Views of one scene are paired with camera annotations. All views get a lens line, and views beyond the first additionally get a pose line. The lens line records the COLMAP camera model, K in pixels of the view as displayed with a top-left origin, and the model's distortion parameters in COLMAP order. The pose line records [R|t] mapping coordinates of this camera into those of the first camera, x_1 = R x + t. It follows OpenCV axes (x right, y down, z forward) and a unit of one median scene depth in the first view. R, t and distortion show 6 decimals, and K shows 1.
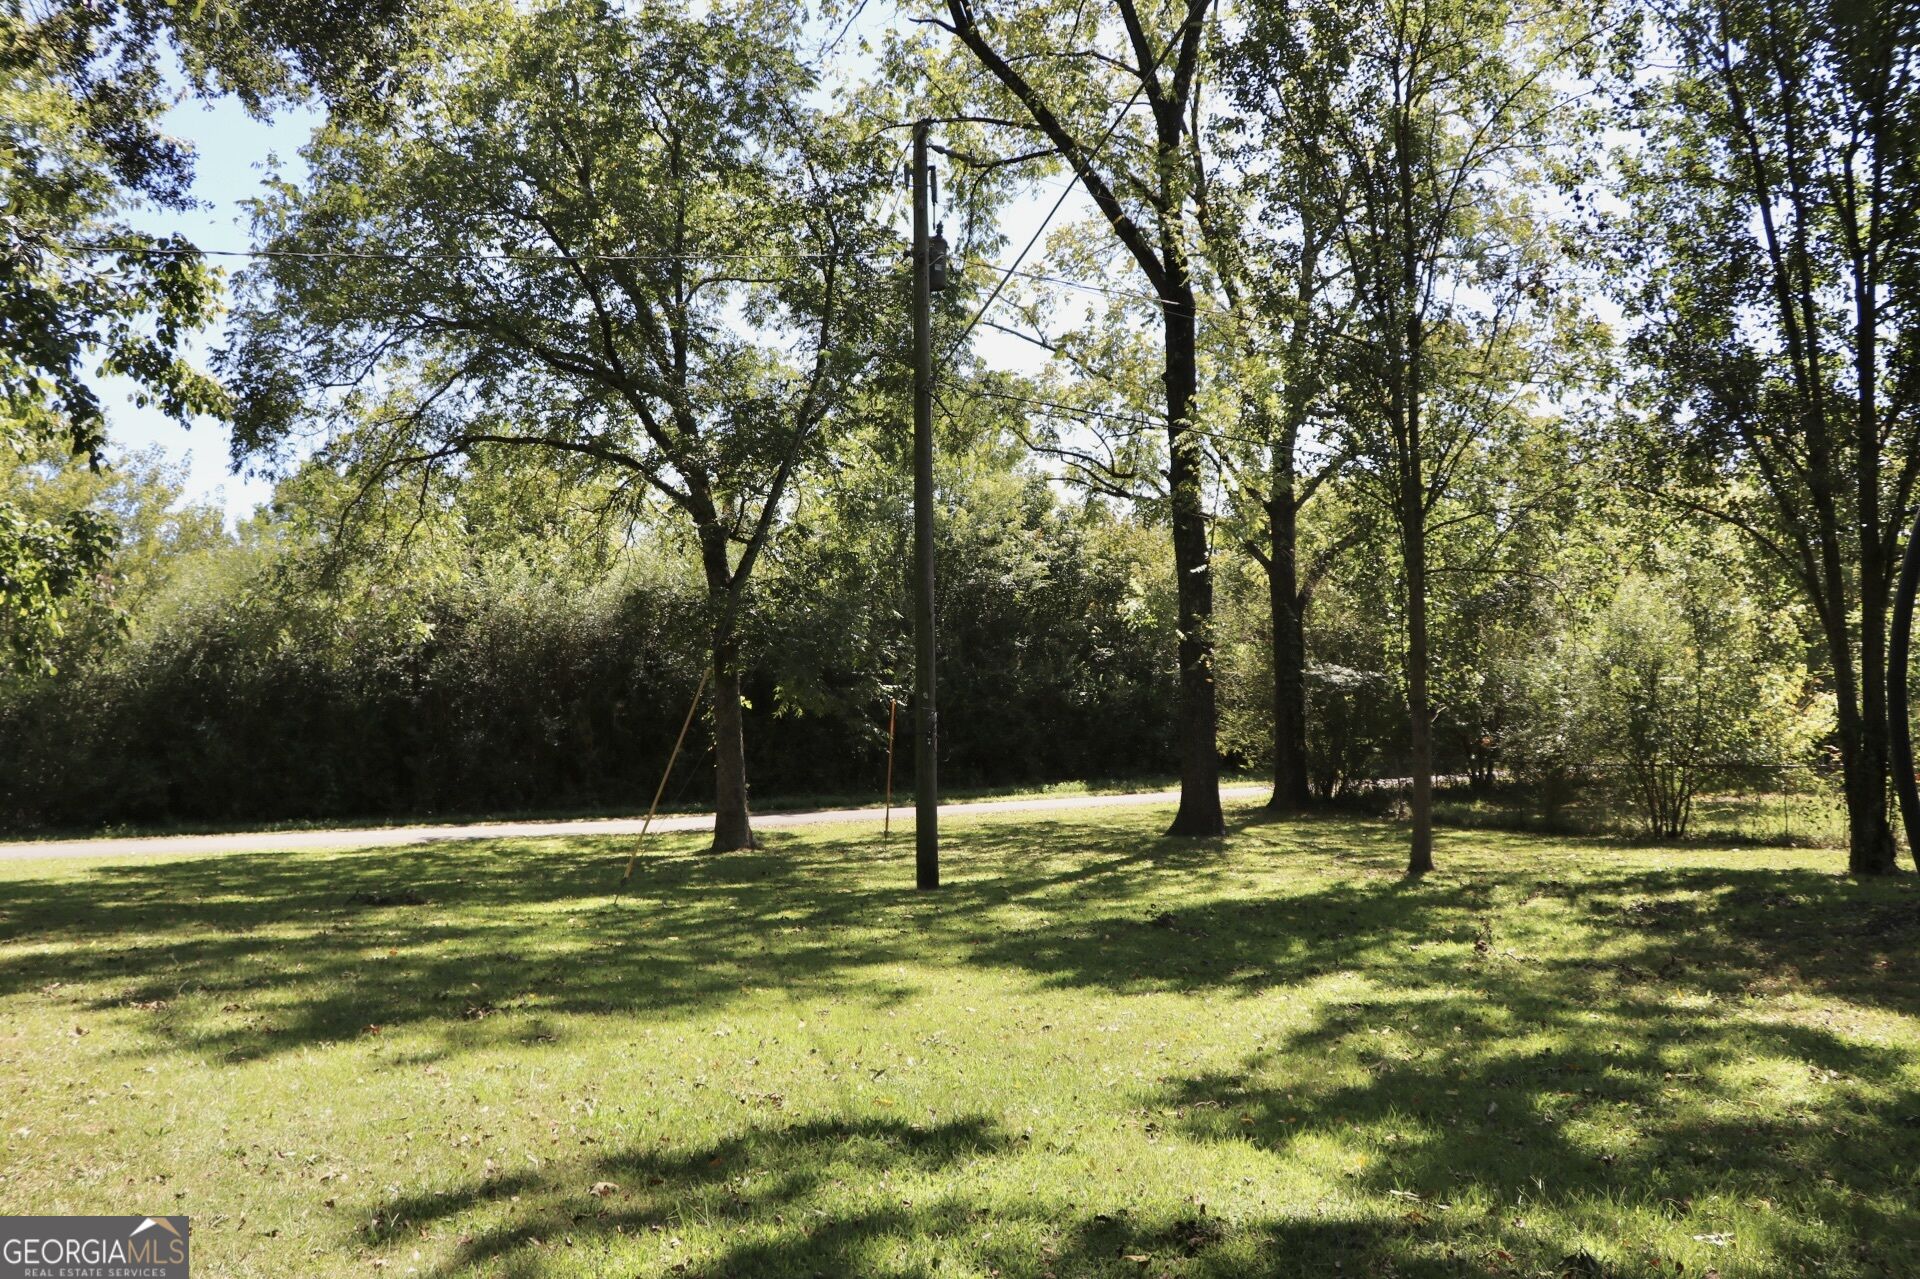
lens RADIAL K [[1574.4, 0, 953.1], [0, 1574.4, 649.1], [0, 0, 1]] dist [-0.180351, 0.148928]
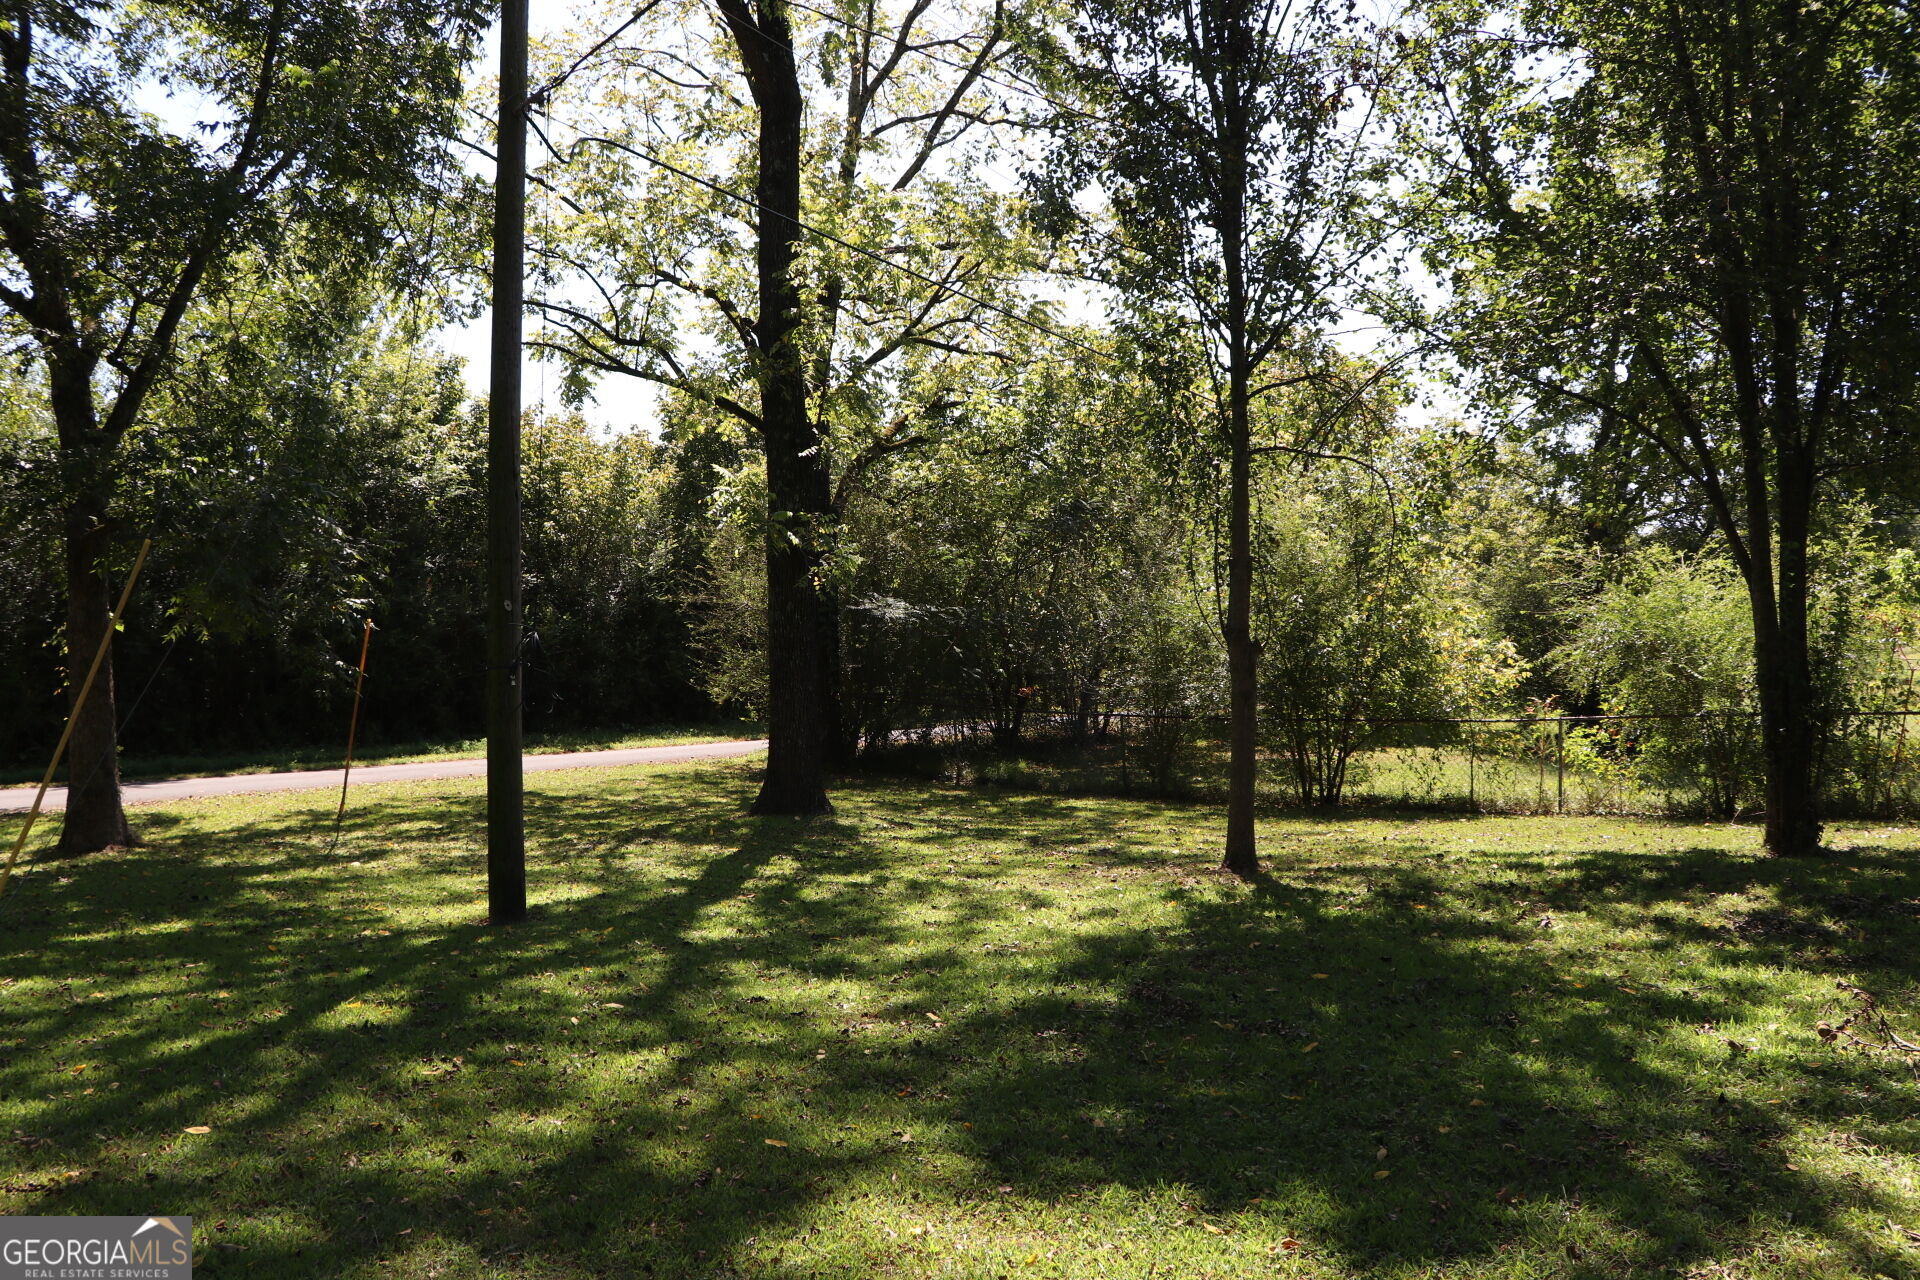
lens RADIAL K [[1574.4, 0, 953.1], [0, 1574.4, 649.6], [0, 0, 1]] dist [-0.180351, 0.148928]
pose [[0.902211, 0.017411, 0.430944, -0.089640], [-0.031049, 0.999214, 0.024633, 0.020398], [-0.430177, -0.035604, 0.902042, 0.289926]]
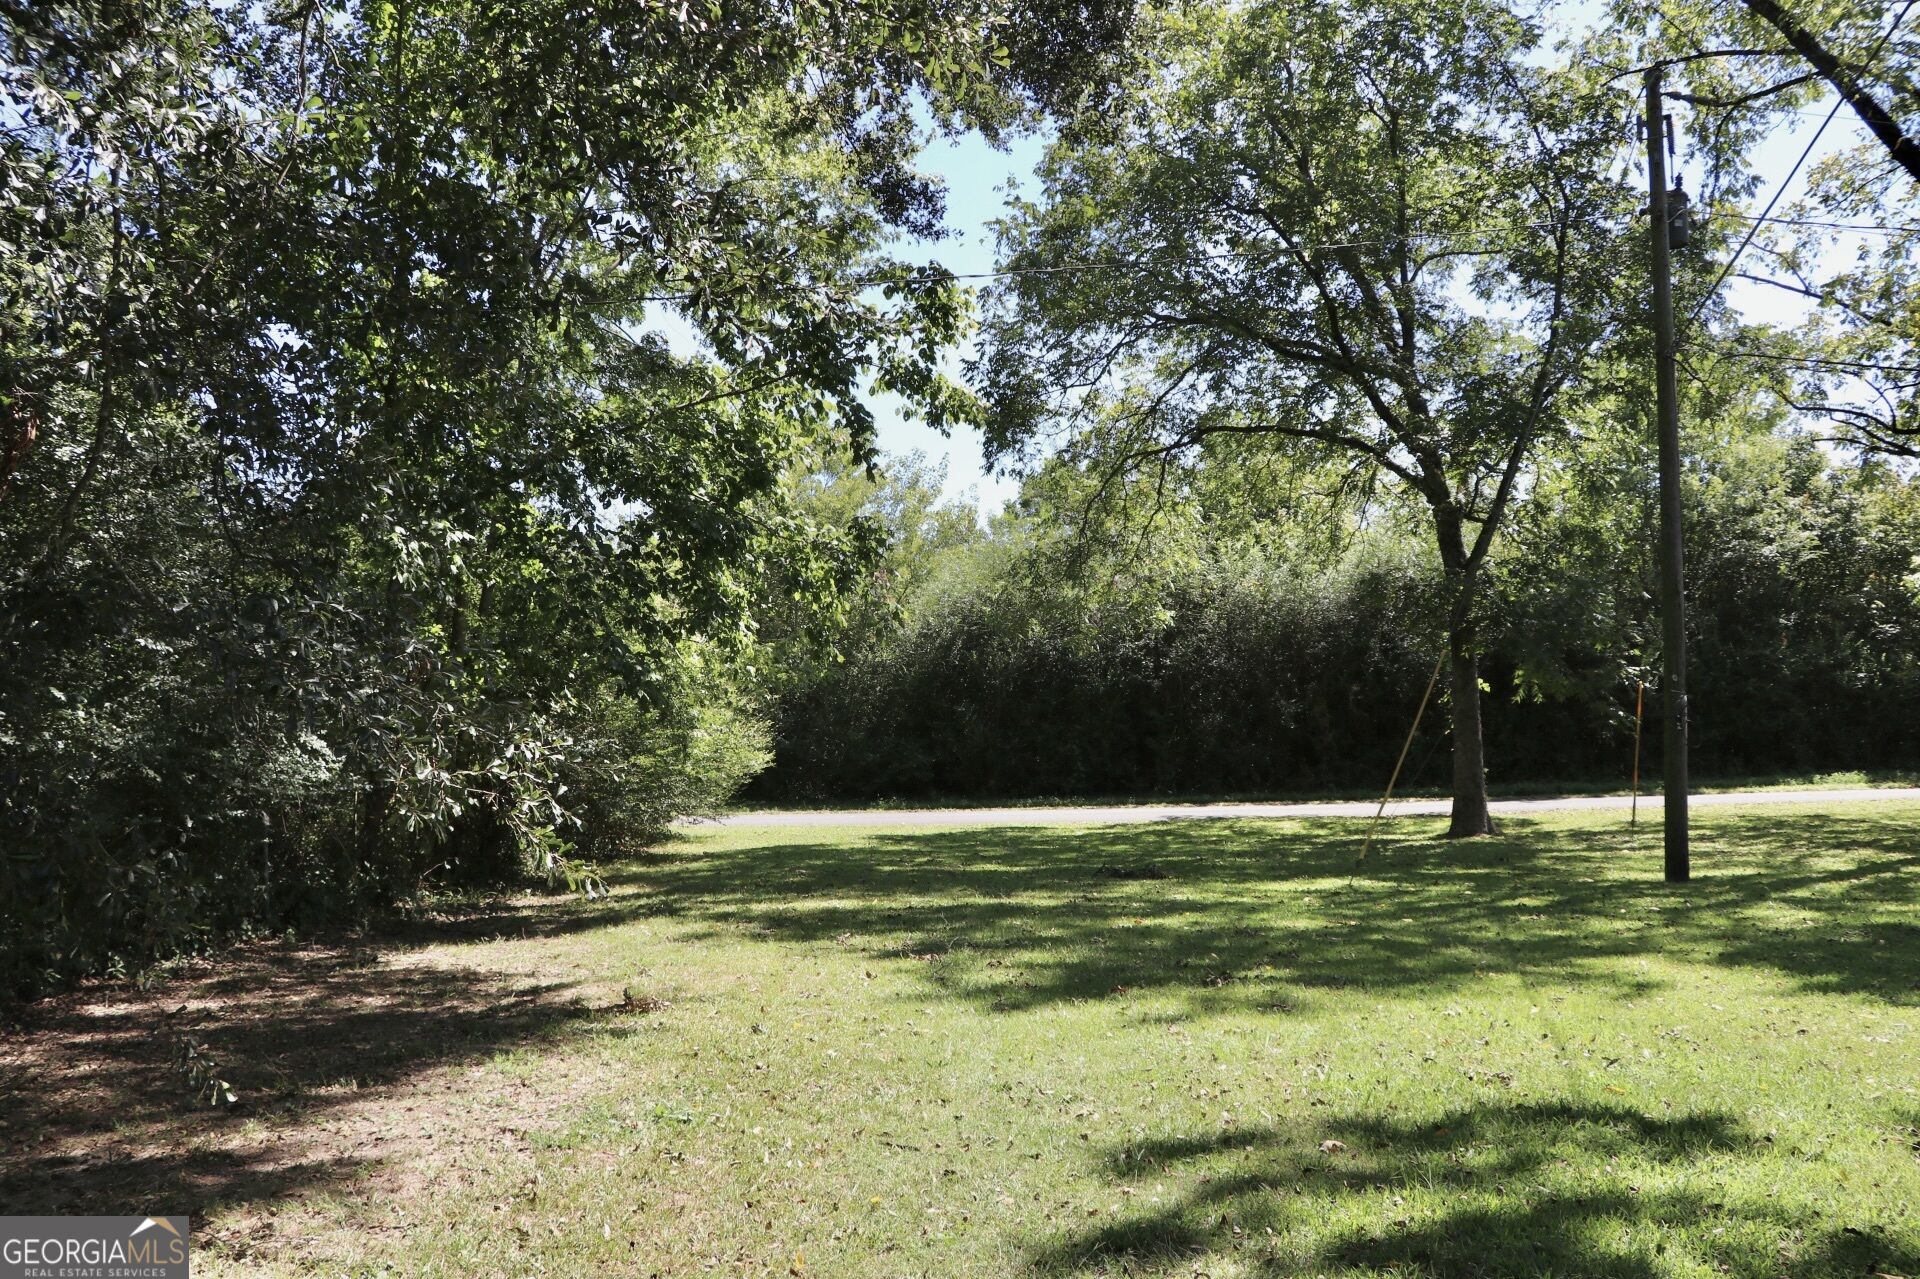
lens RADIAL K [[1574.3, 0, 946.7], [0, 1574.3, 645.5], [0, 0, 1]] dist [-0.181915, 0.150535]
pose [[0.892803, -0.009512, -0.450347, 0.002787], [0.013421, 0.999895, 0.005487, -0.000689], [0.450247, -0.010943, 0.892837, -0.012202]]
